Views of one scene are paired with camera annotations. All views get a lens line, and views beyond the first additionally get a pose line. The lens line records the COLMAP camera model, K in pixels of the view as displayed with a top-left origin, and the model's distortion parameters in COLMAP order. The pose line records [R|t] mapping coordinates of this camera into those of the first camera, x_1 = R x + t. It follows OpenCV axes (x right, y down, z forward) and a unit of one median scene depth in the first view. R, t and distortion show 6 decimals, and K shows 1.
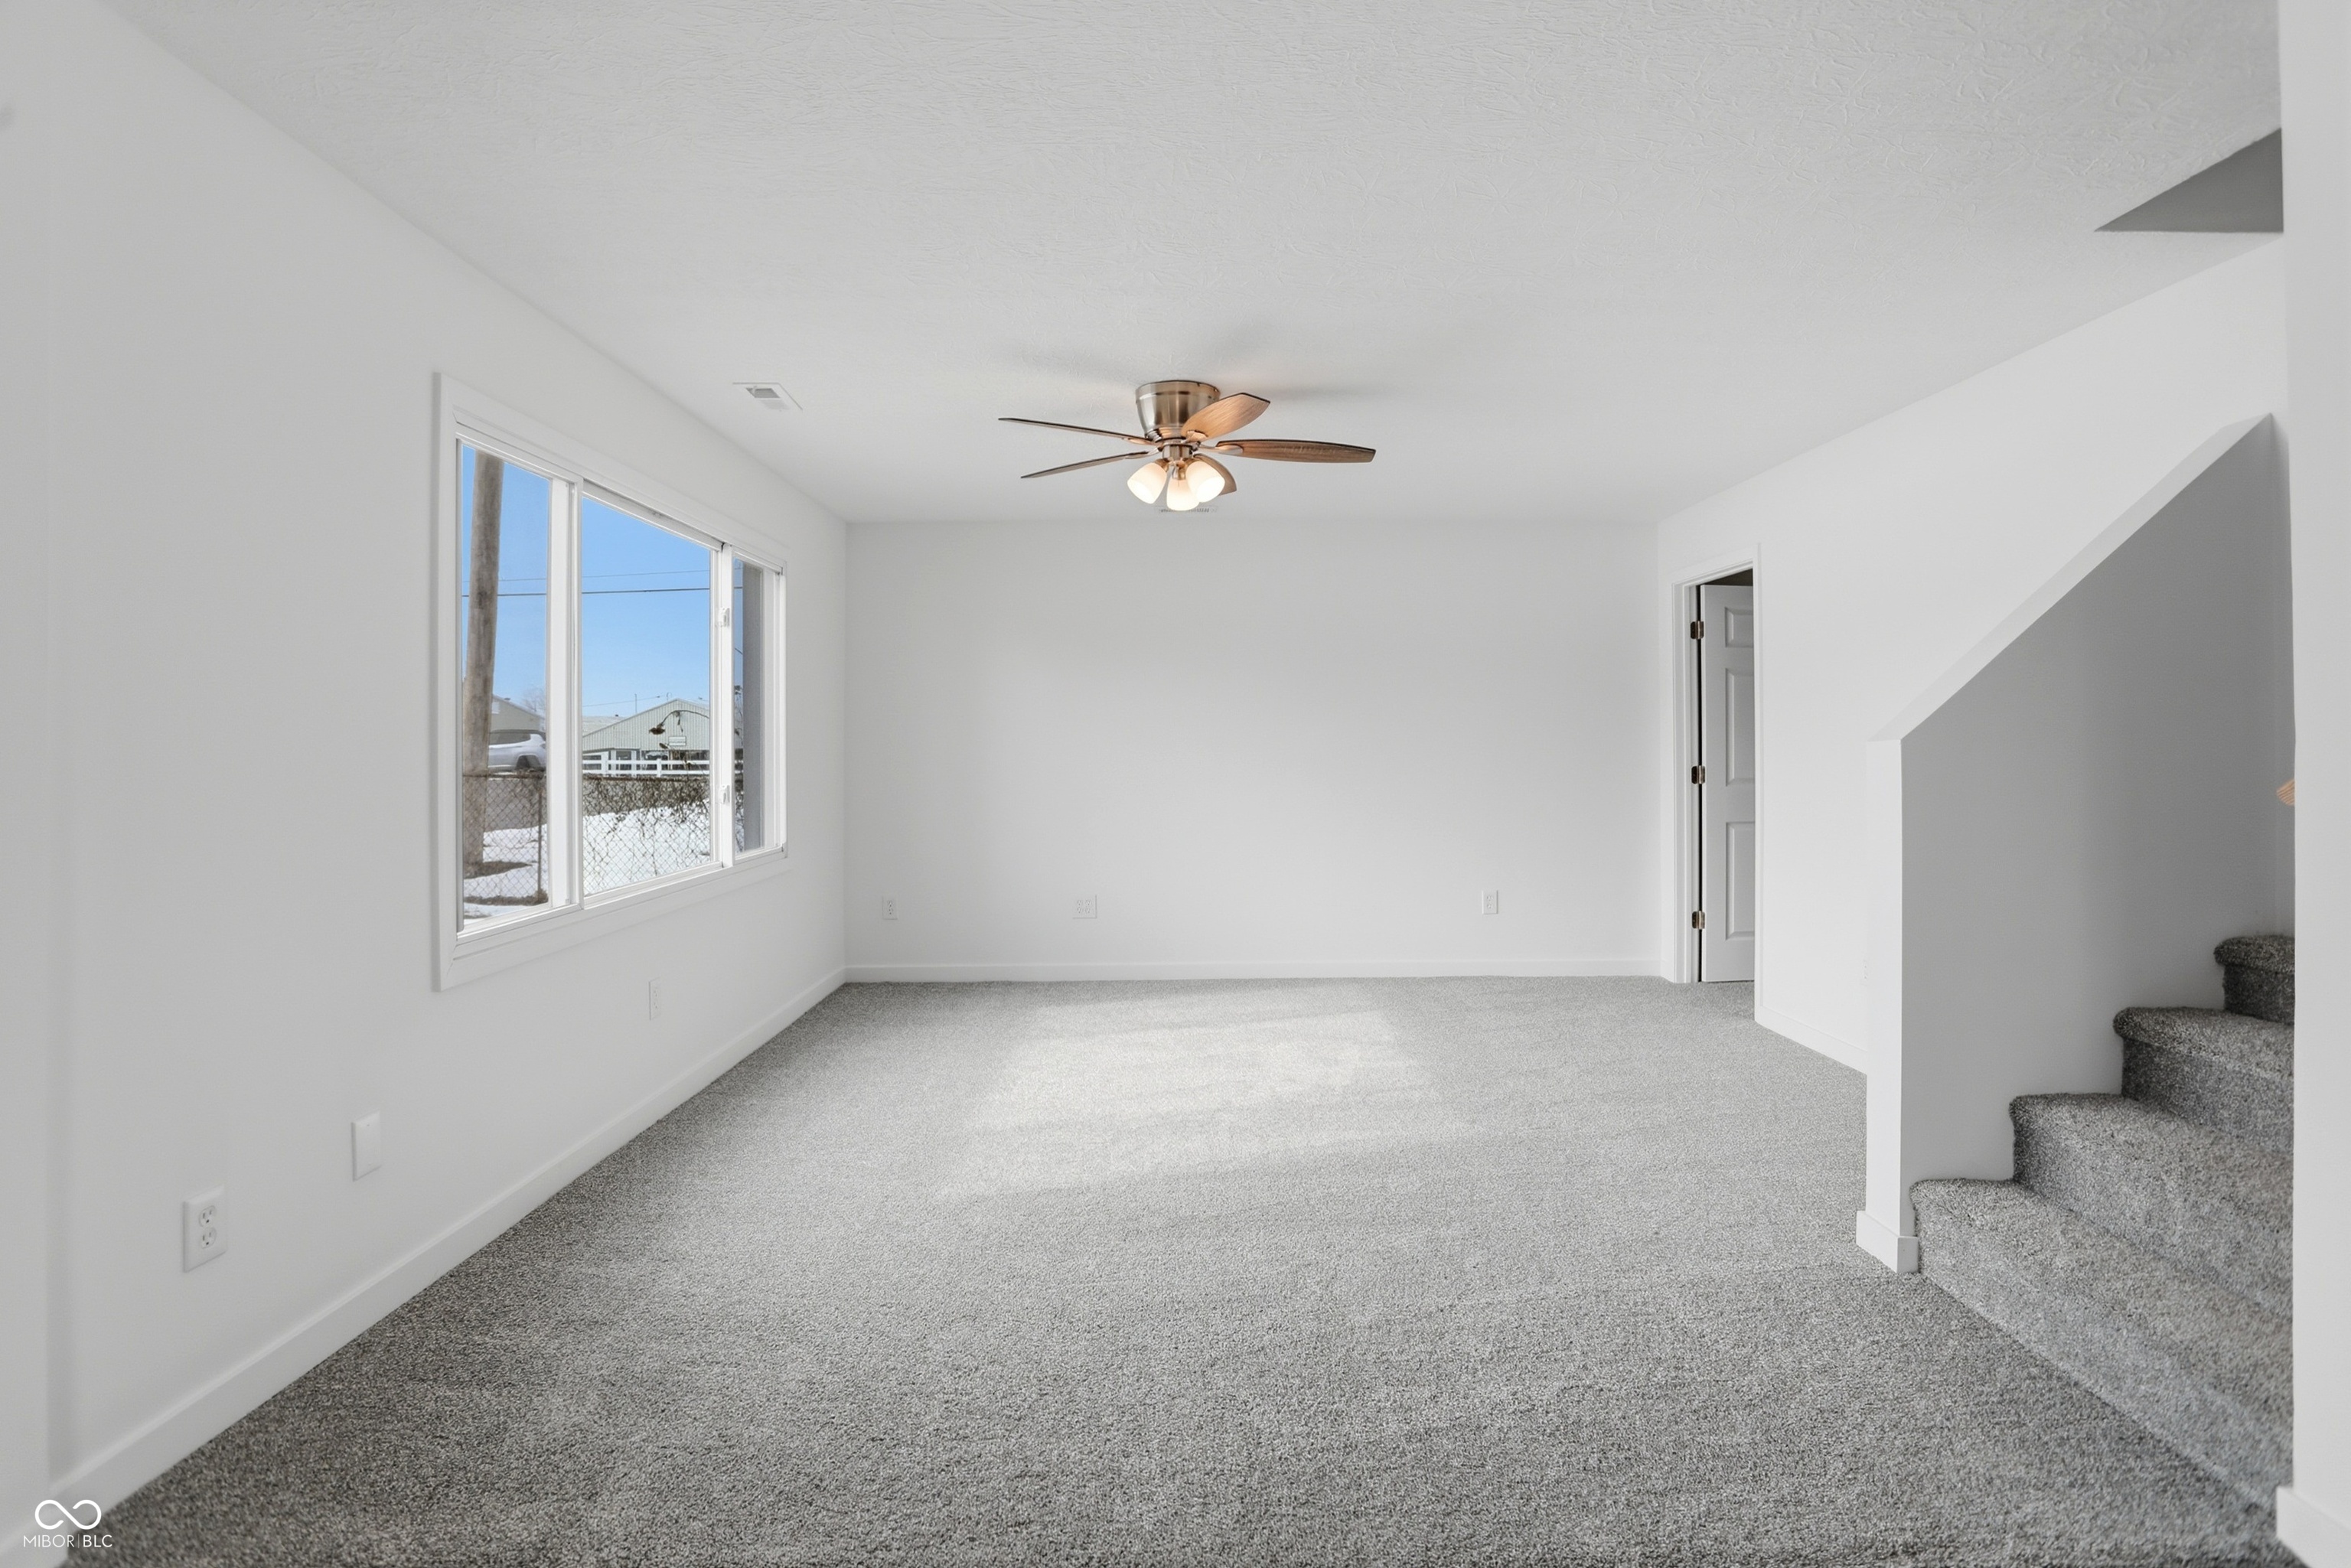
lens RADIAL K [[1148.8, 0, 1196.1], [0, 1148.8, 771.3], [0, 0, 1]] dist [-0.053834, 0.022723]
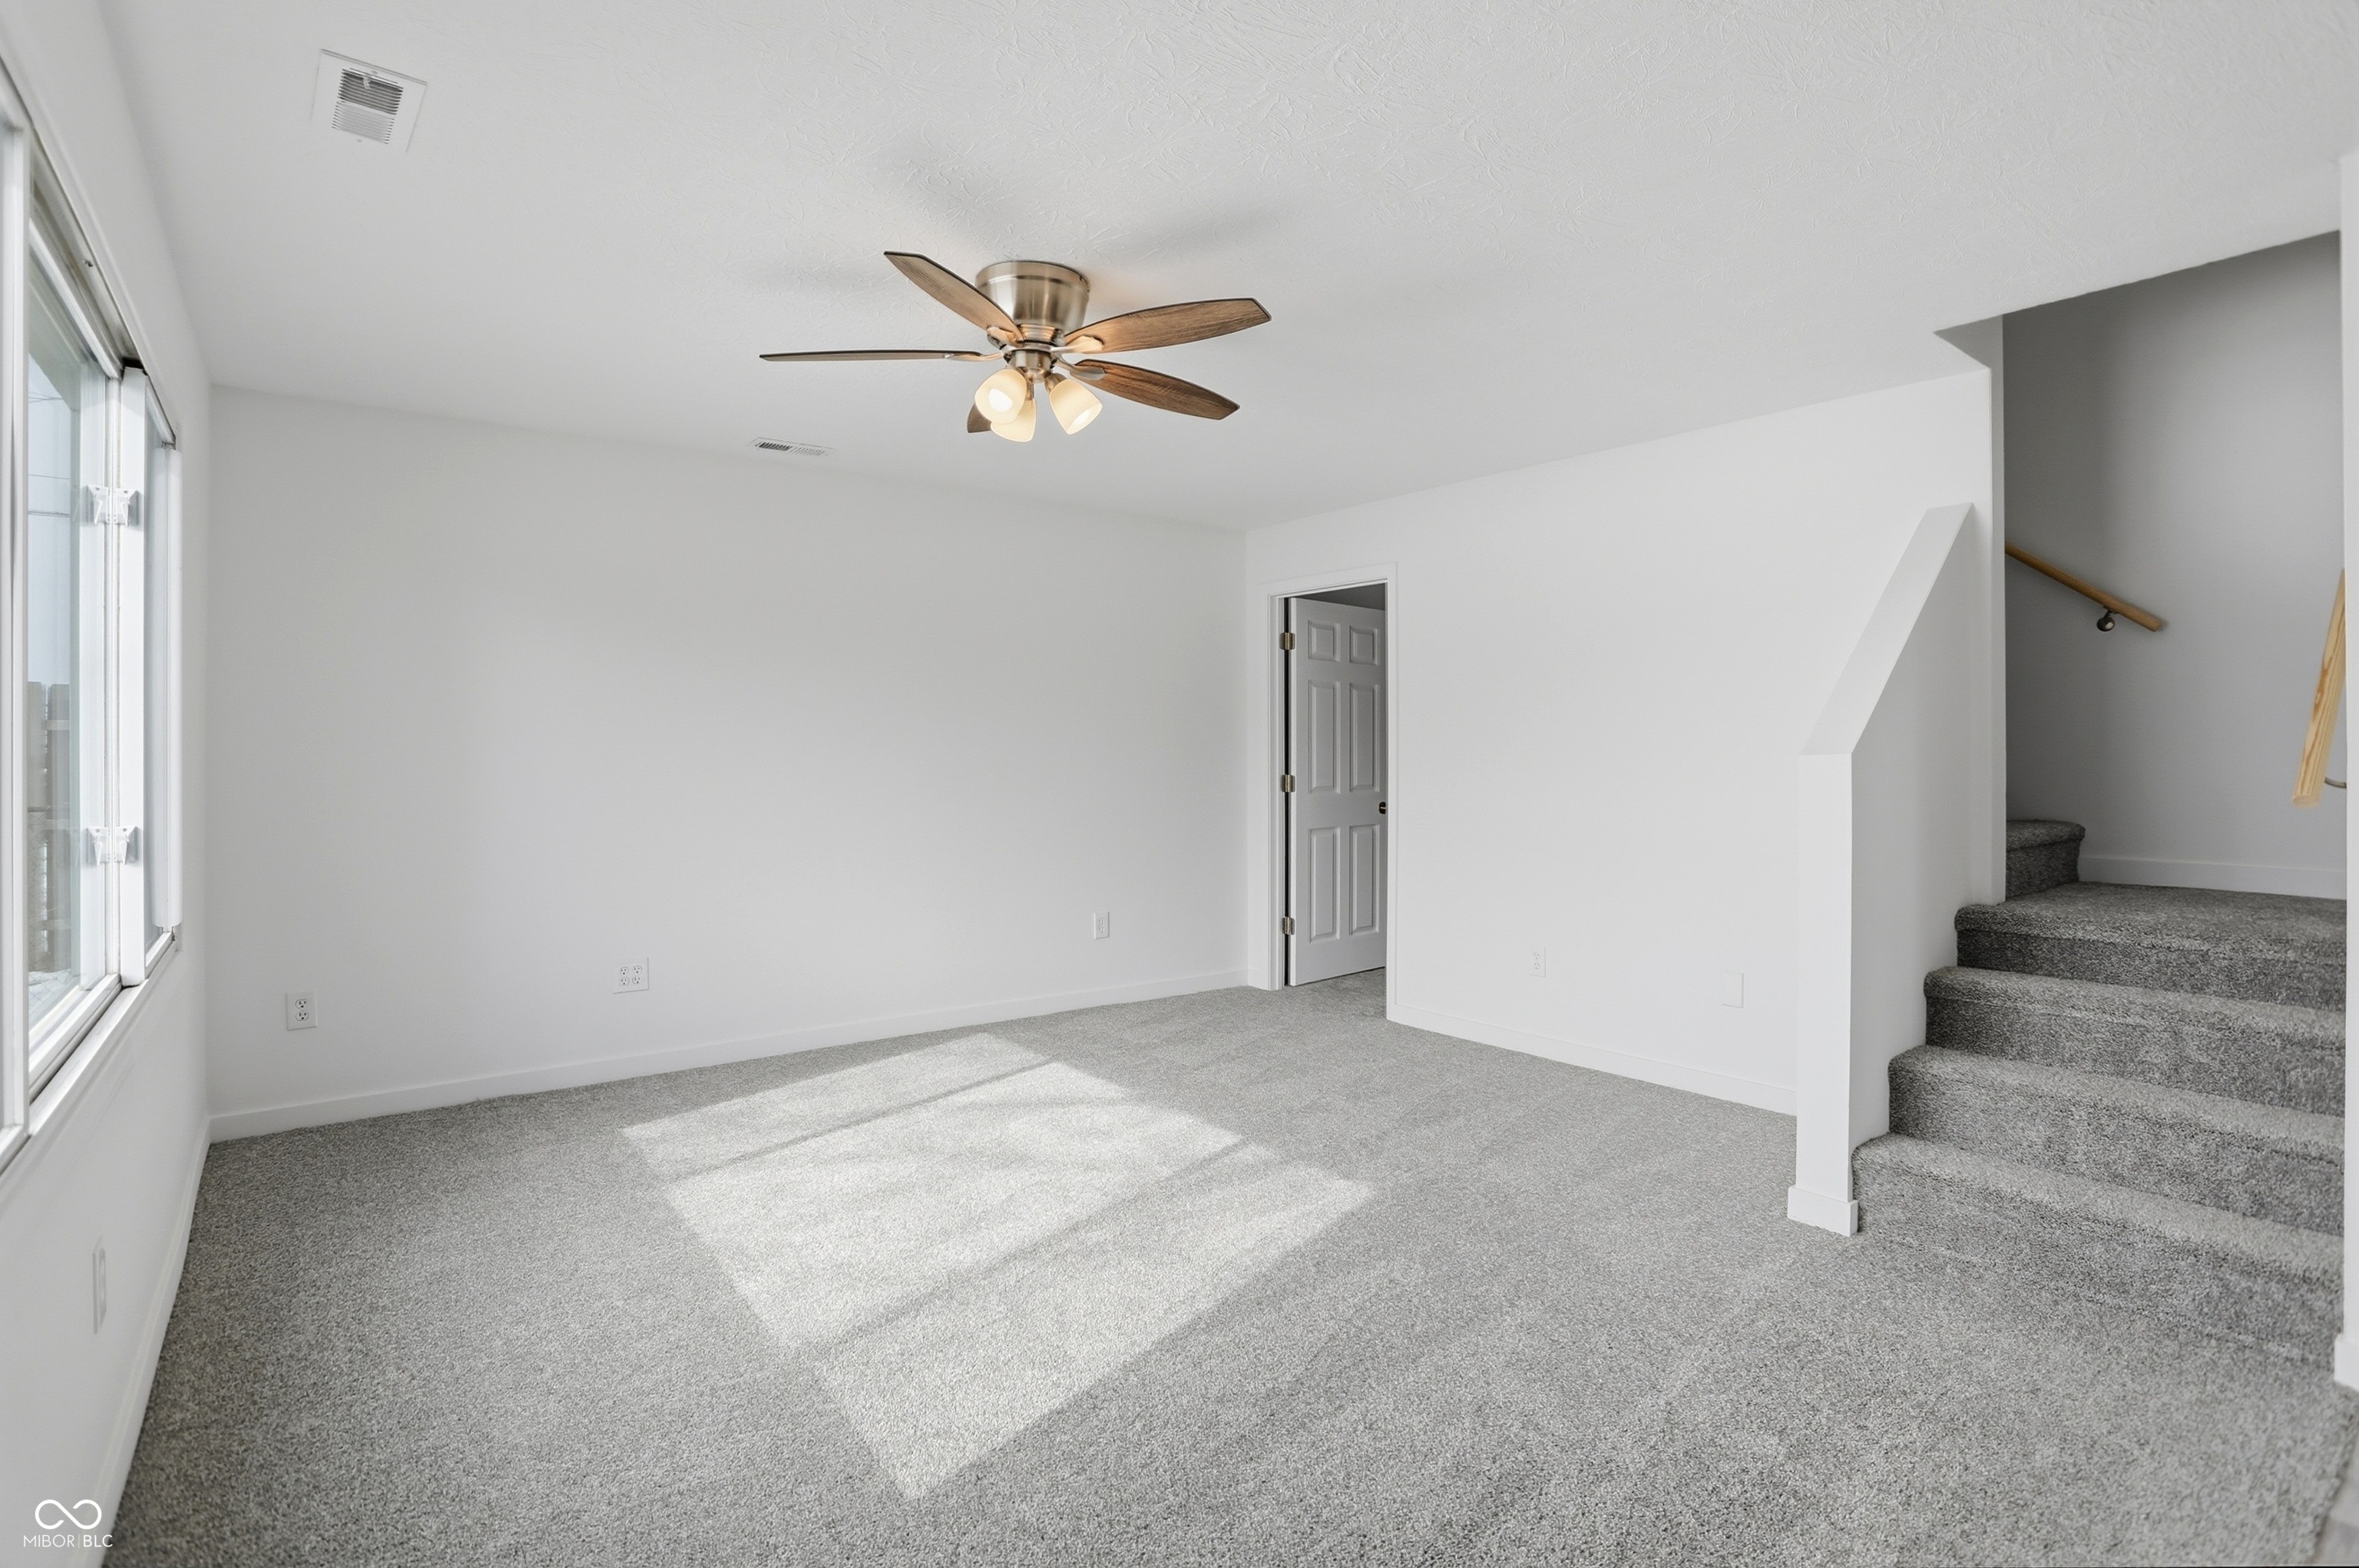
lens RADIAL K [[1152.7, 0, 1173.6], [0, 1152.7, 787.9], [0, 0, 1]] dist [-0.053834, 0.022723]
pose [[0.803748, -0.017711, 0.594706, -0.396784], [0.012821, 0.999840, 0.012450, -0.011194], [-0.594831, -0.002382, 0.803847, 0.357794]]
